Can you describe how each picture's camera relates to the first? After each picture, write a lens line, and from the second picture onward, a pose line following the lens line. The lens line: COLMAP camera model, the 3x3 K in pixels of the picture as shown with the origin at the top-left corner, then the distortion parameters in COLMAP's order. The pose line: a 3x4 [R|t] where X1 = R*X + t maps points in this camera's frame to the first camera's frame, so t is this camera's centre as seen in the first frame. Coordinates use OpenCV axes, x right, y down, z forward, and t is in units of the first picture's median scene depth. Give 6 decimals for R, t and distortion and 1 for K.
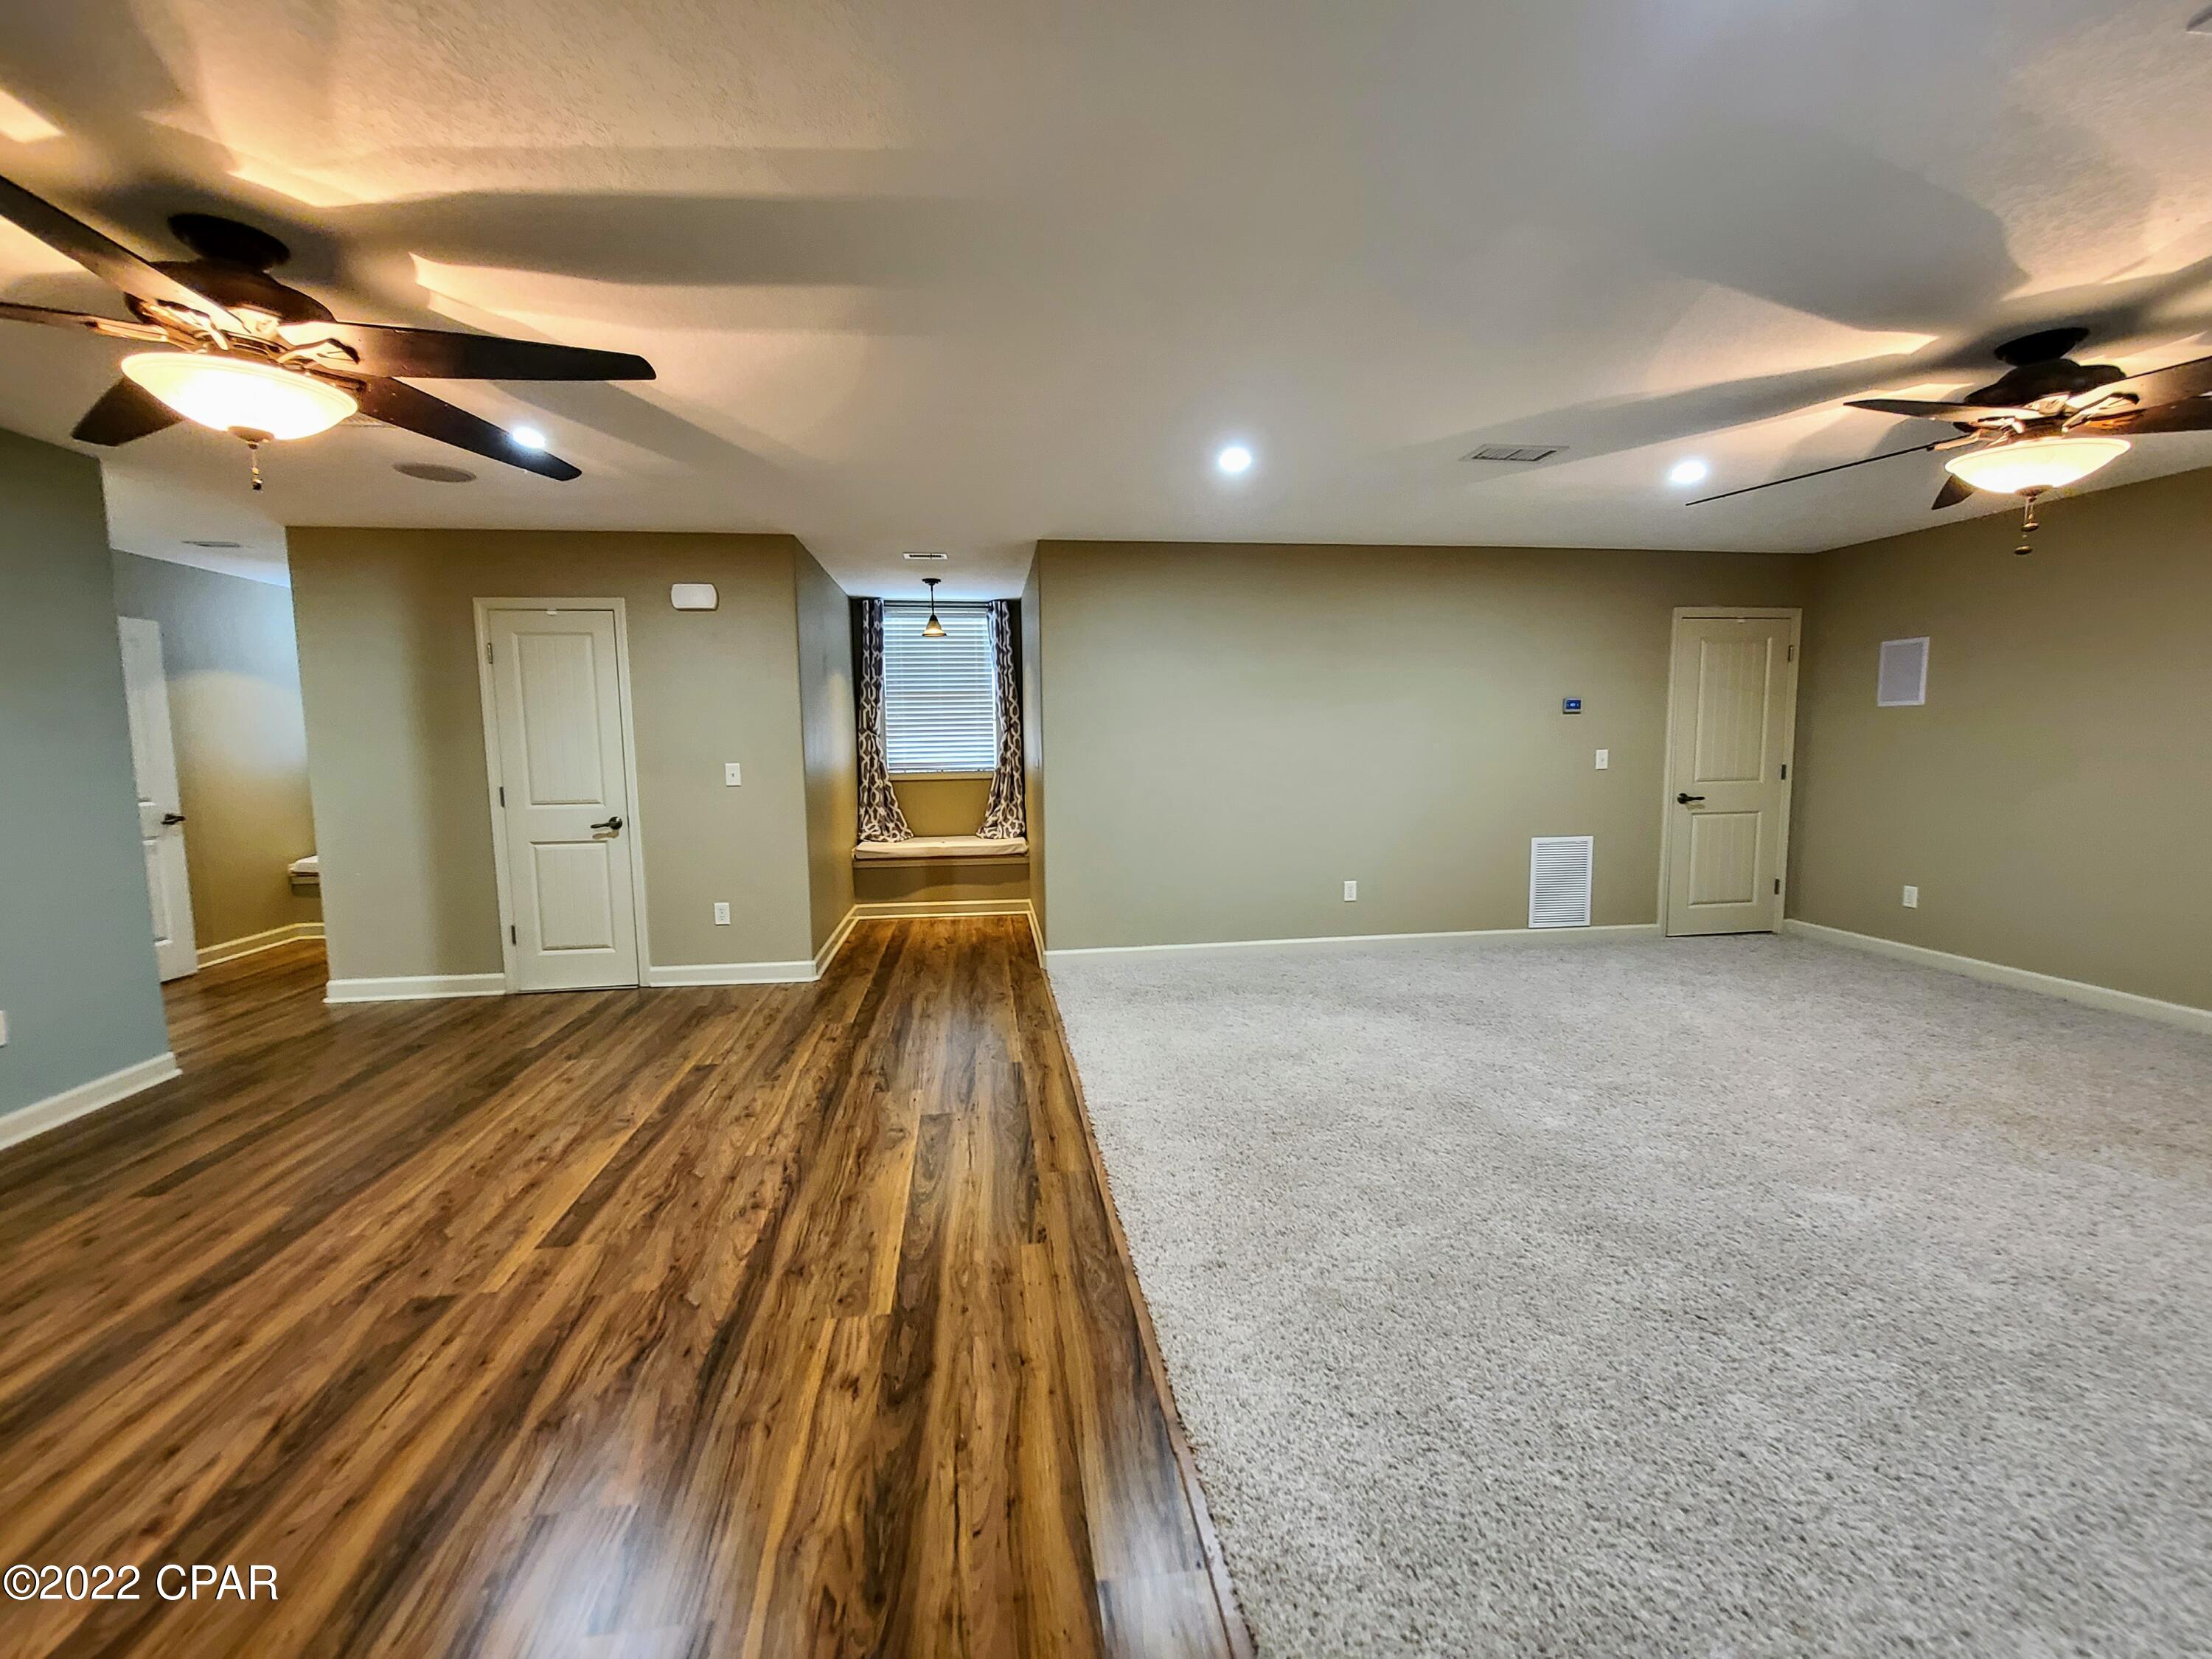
lens RADIAL K [[909.5, 0, 1106.0], [0, 909.5, 829.5], [0, 0, 1]] dist [-0.006021, 0.002165]
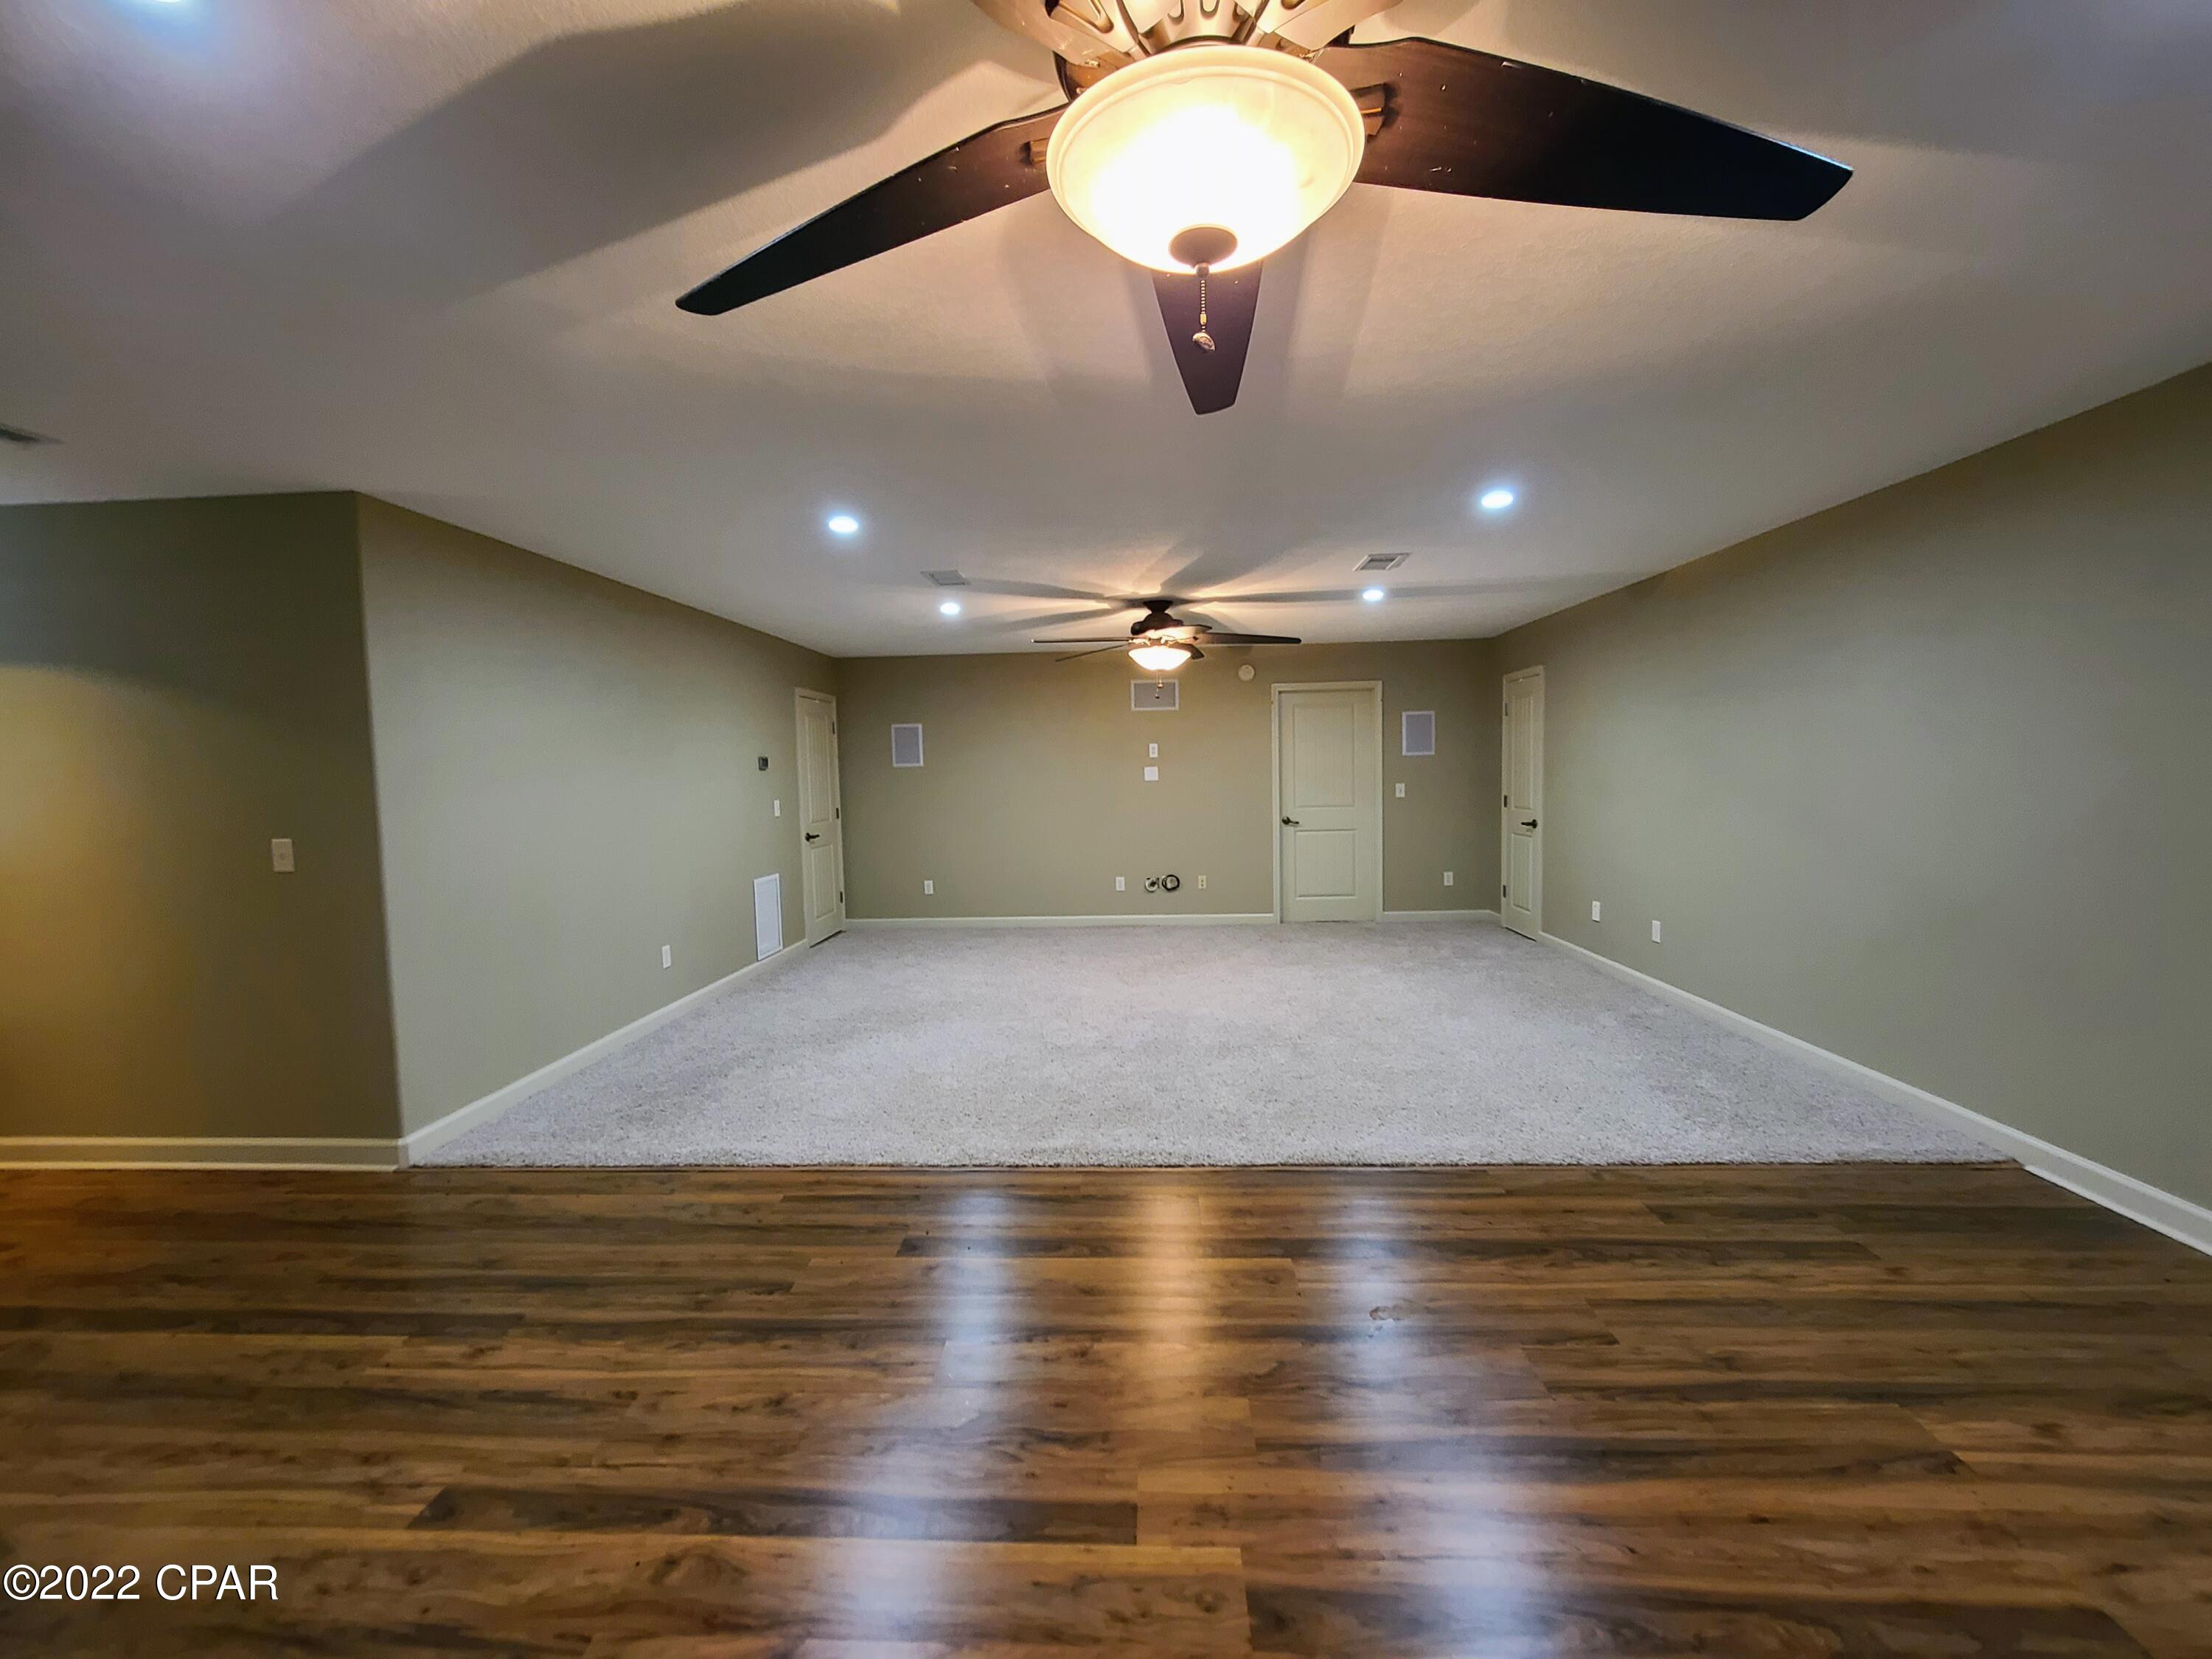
lens RADIAL K [[909.5, 0, 1106.0], [0, 909.5, 829.5], [0, 0, 1]] dist [-0.006021, 0.002165]
pose [[0.185103, -0.057448, 0.981039, -1.054940], [0.117609, 0.992410, 0.035924, -0.081264], [-0.975656, 0.108729, 0.190454, 0.691459]]
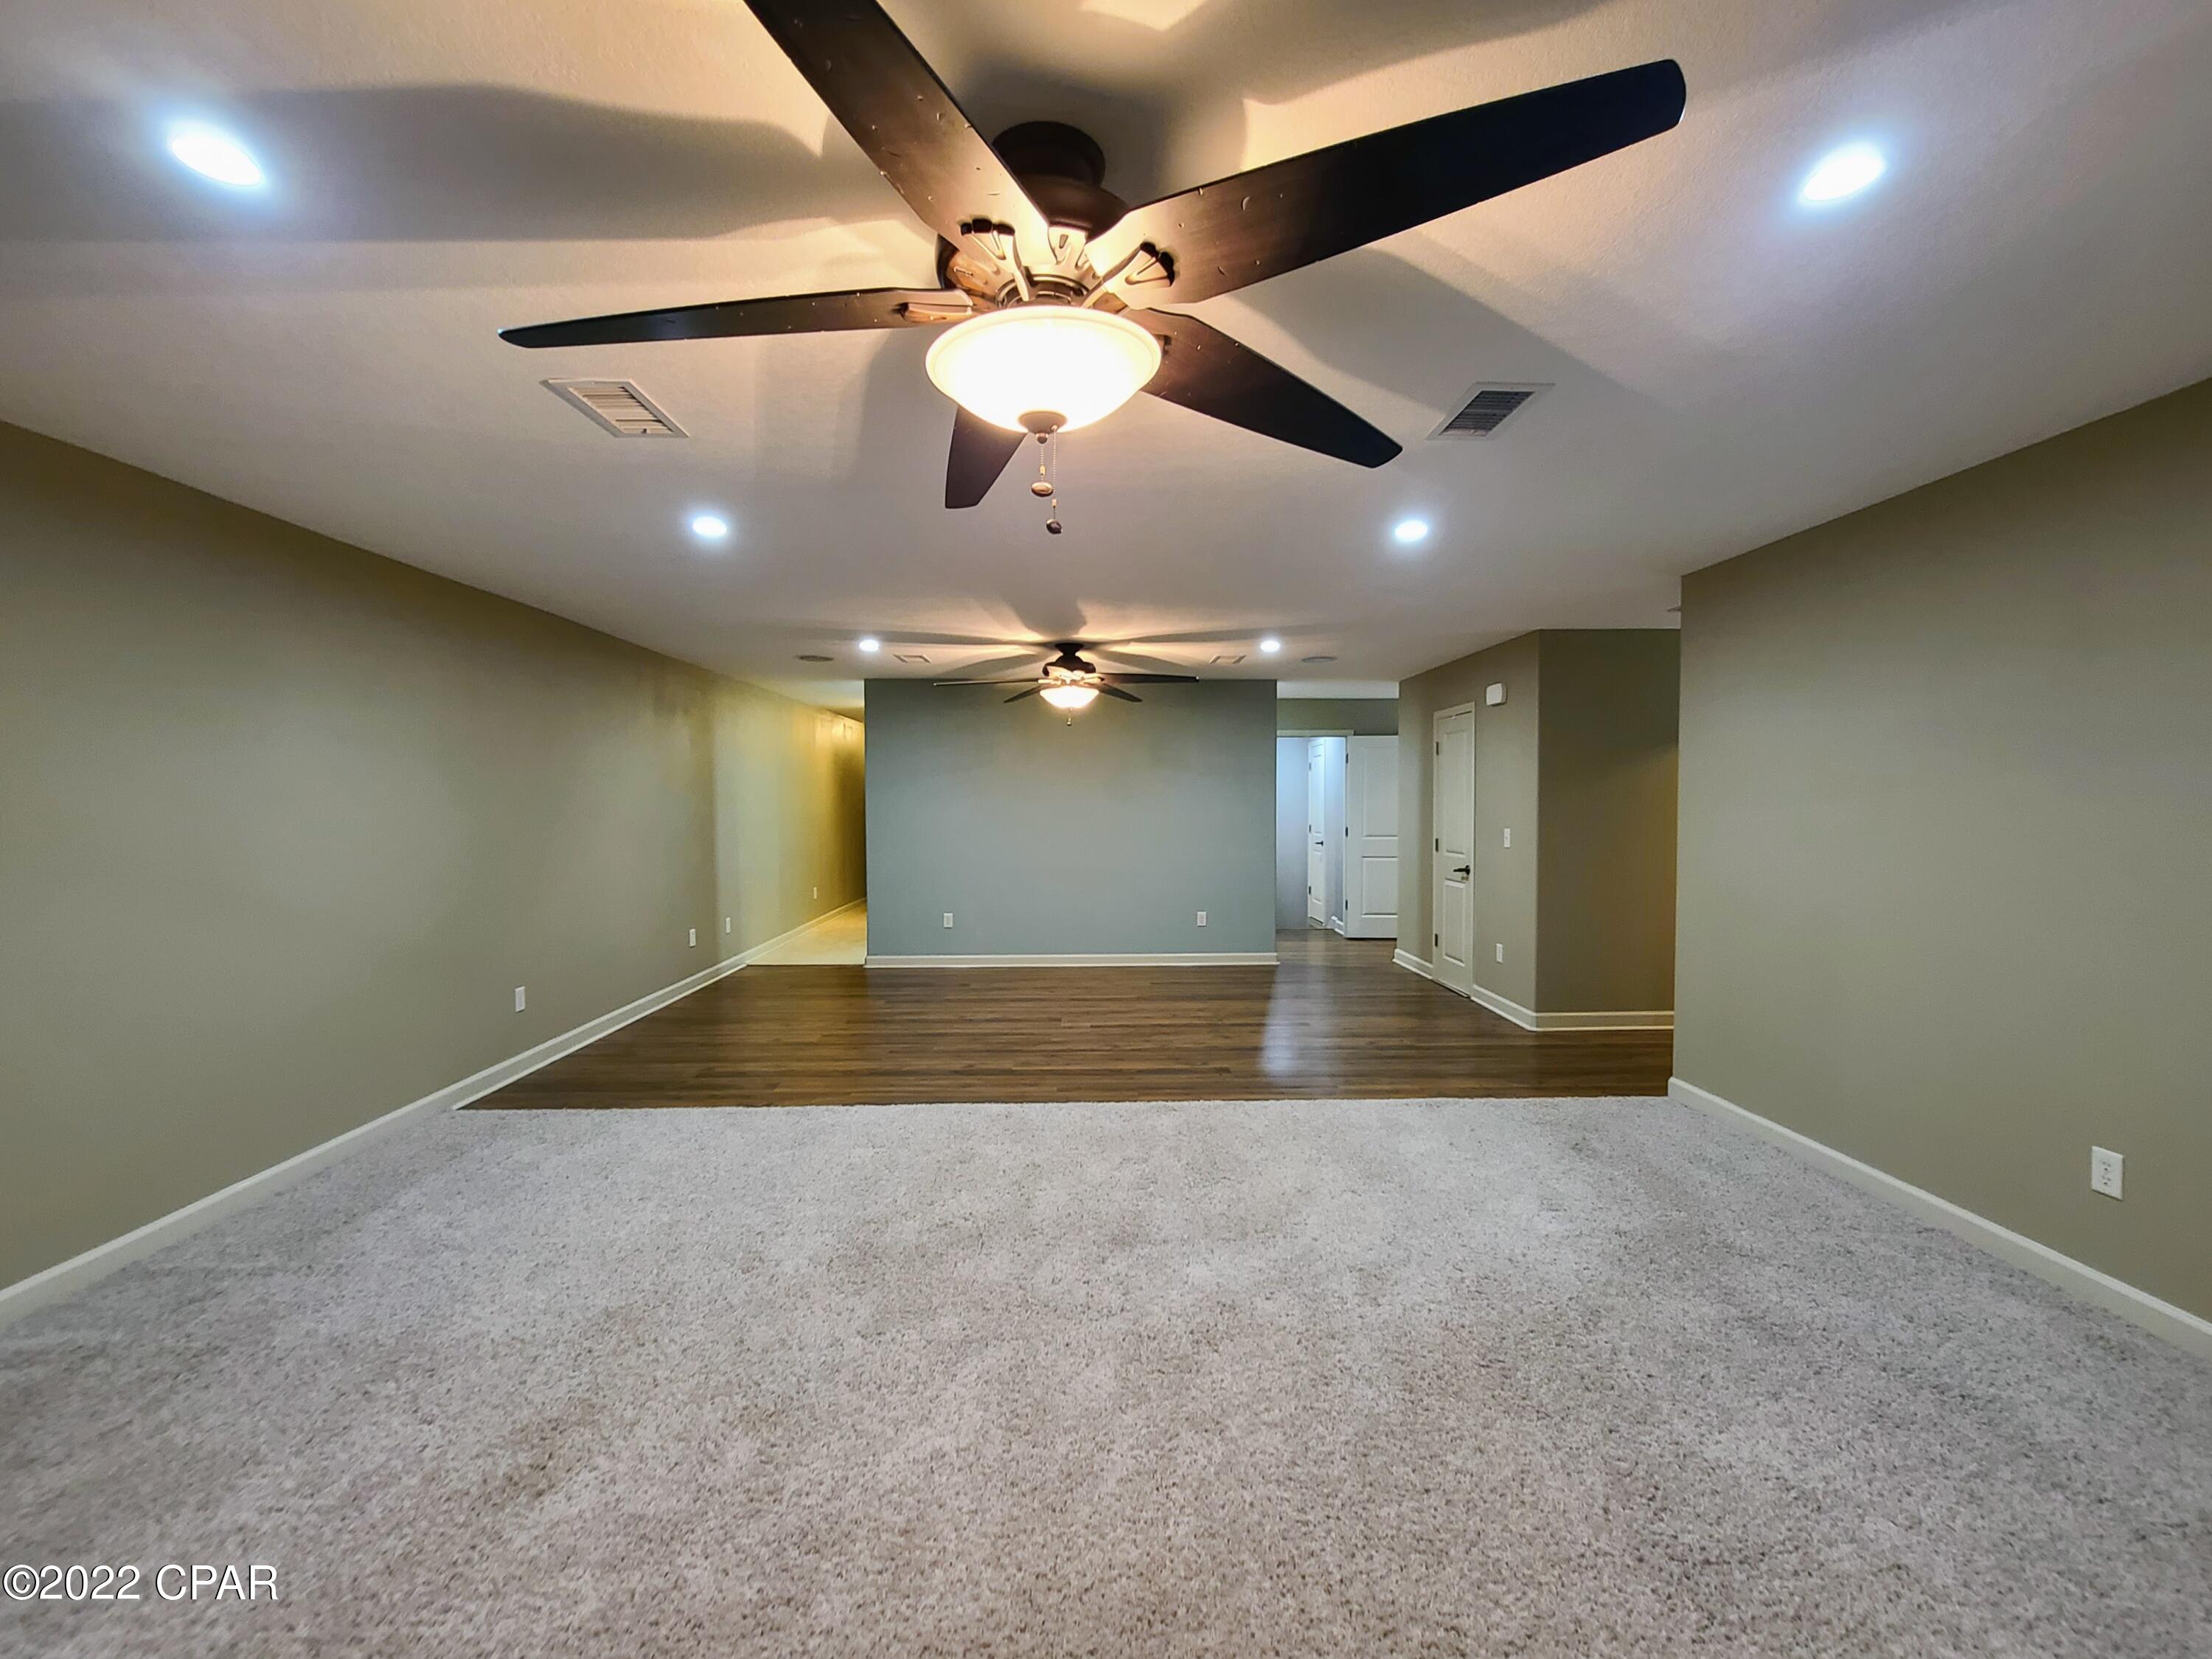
lens RADIAL K [[919.8, 0, 1106.0], [0, 919.8, 829.5], [0, 0, 1]] dist [-0.002414, 0.000987]
pose [[-0.103144, 0.044032, -0.993691, 1.443096], [-0.094717, 0.994045, 0.053879, -0.148444], [0.990147, 0.099676, -0.098359, 1.017840]]
